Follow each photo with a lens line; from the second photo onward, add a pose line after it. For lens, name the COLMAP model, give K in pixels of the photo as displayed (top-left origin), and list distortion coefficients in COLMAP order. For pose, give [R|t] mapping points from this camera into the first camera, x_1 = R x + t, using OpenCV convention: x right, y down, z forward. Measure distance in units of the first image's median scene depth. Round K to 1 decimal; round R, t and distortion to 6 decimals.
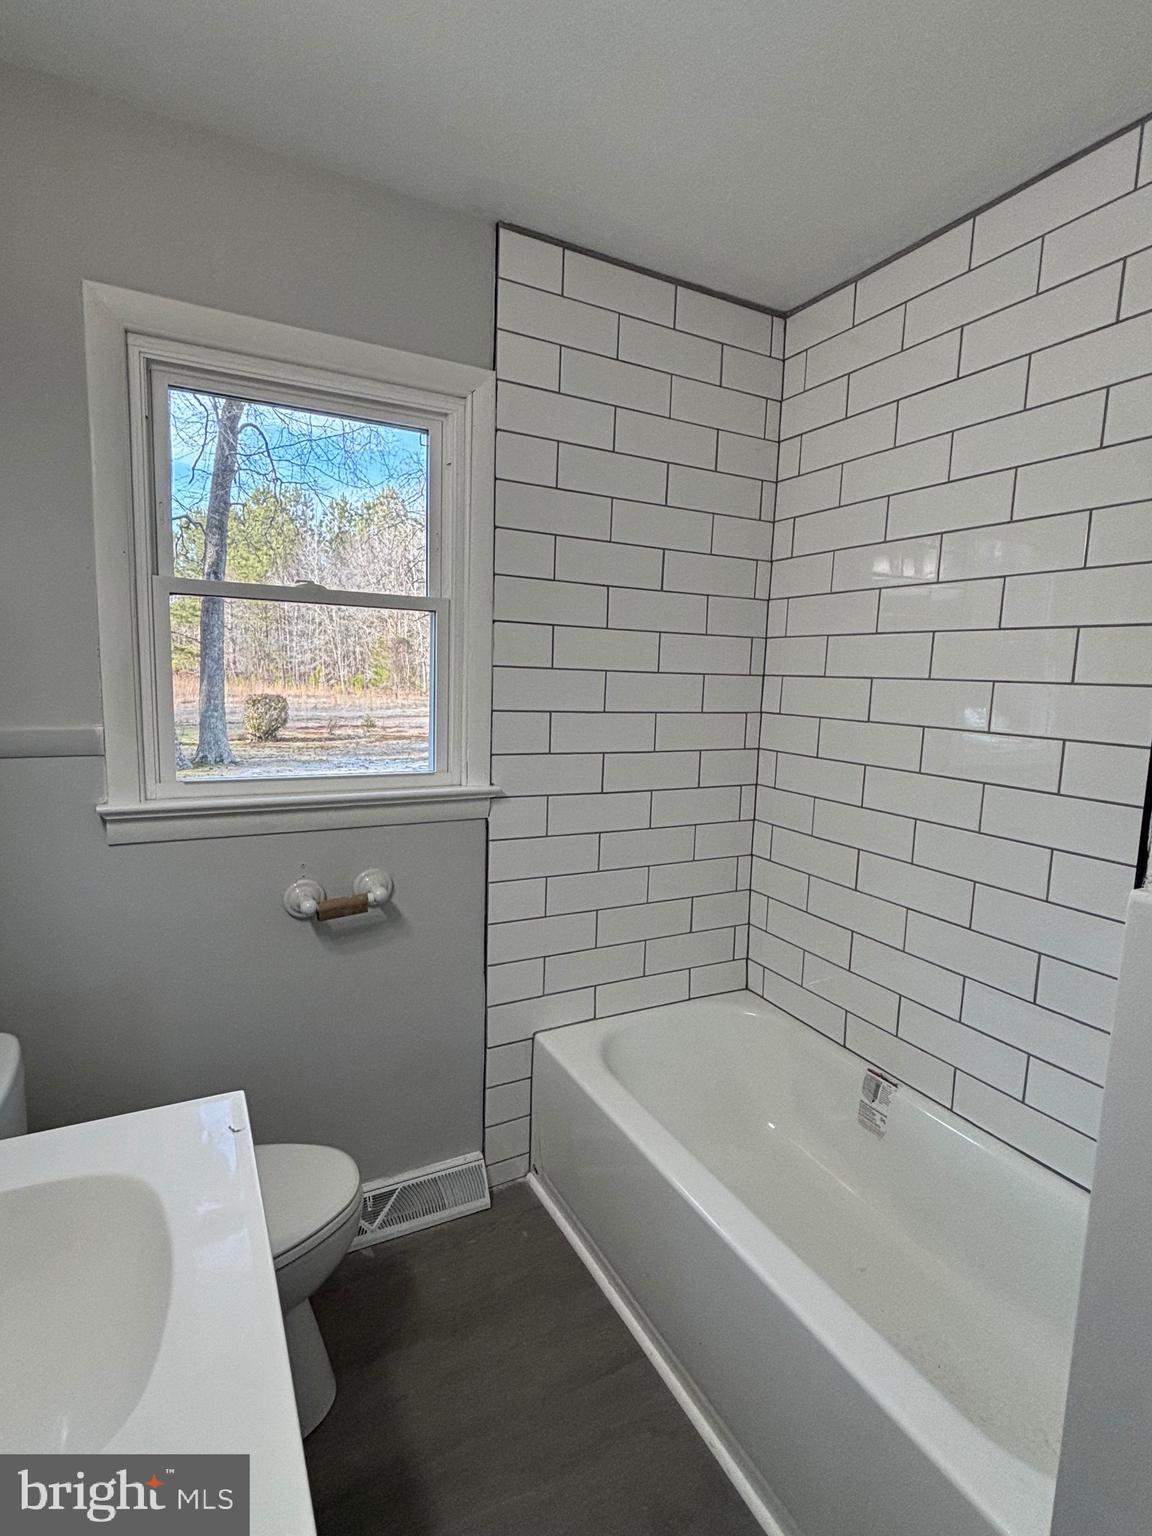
lens RADIAL K [[754.0, 0, 581.6], [0, 754.0, 767.6], [0, 0, 1]] dist [0.001998, -0.004120]
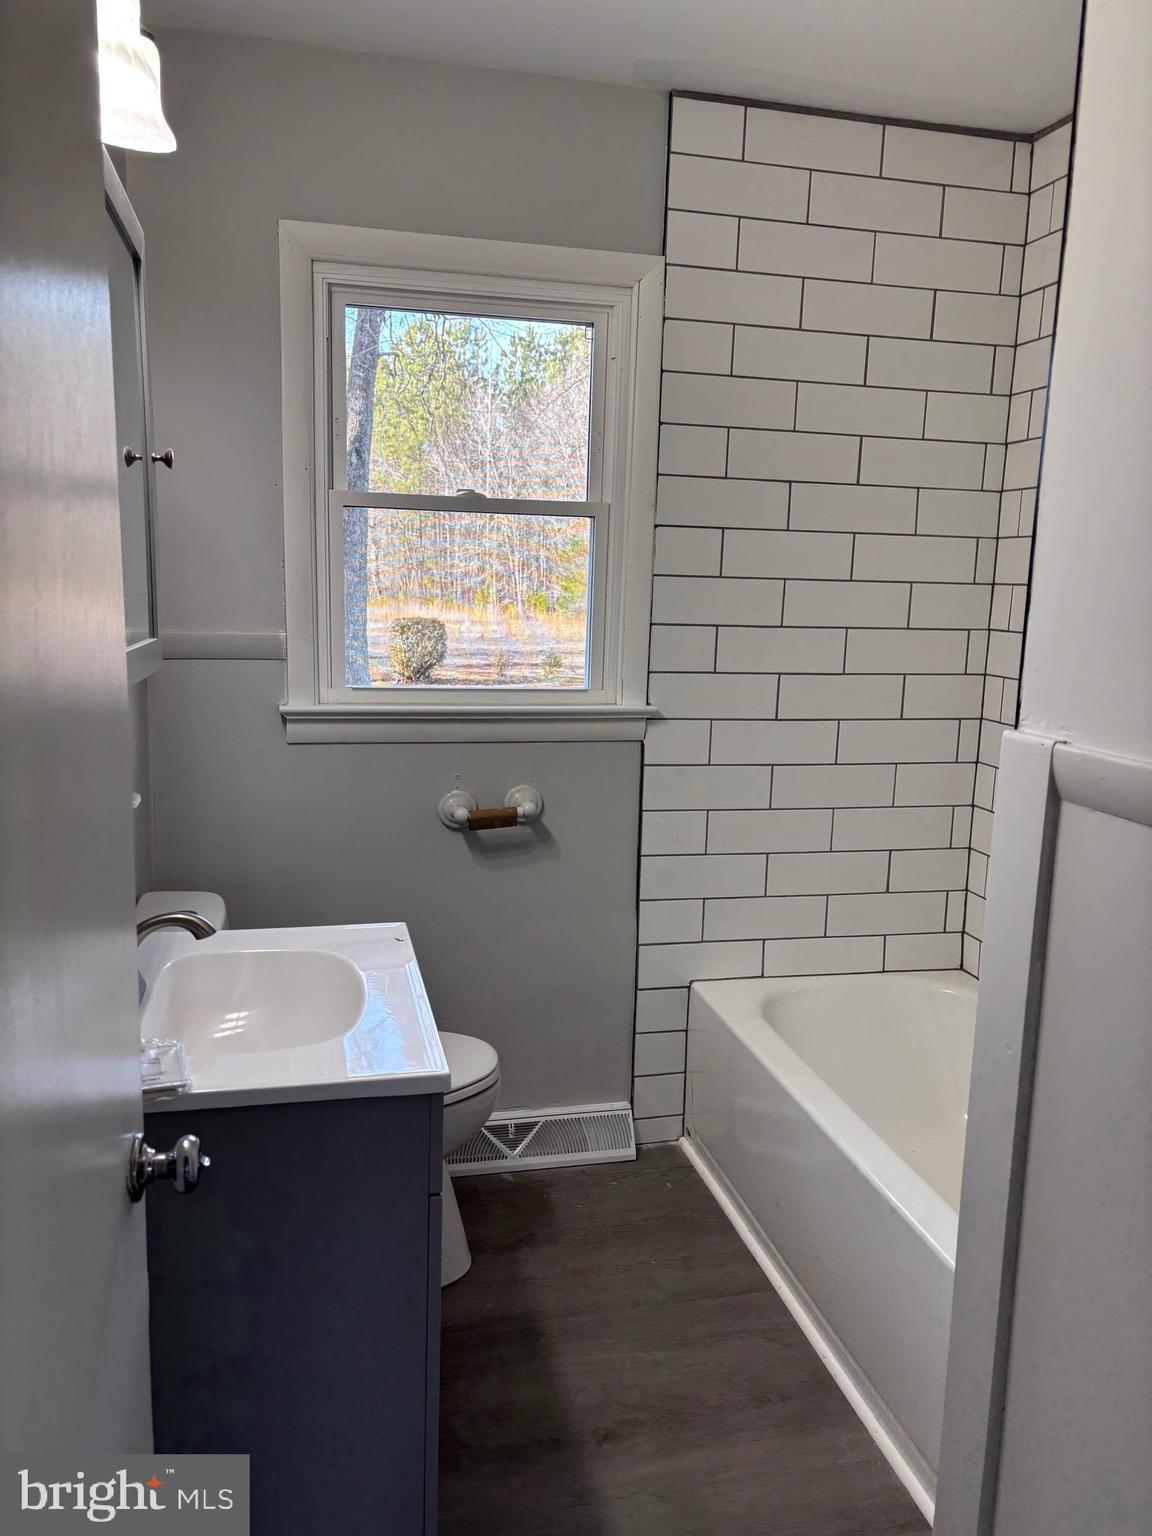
lens RADIAL K [[1156.3, 0, 566.2], [0, 1156.3, 777.2], [0, 0, 1]] dist [0.023971, -0.037185]
pose [[0.964468, 0.039398, -0.261245, 0.153499], [-0.029704, 0.998719, 0.040953, 0.056186], [0.262524, -0.031738, 0.964403, -0.393407]]
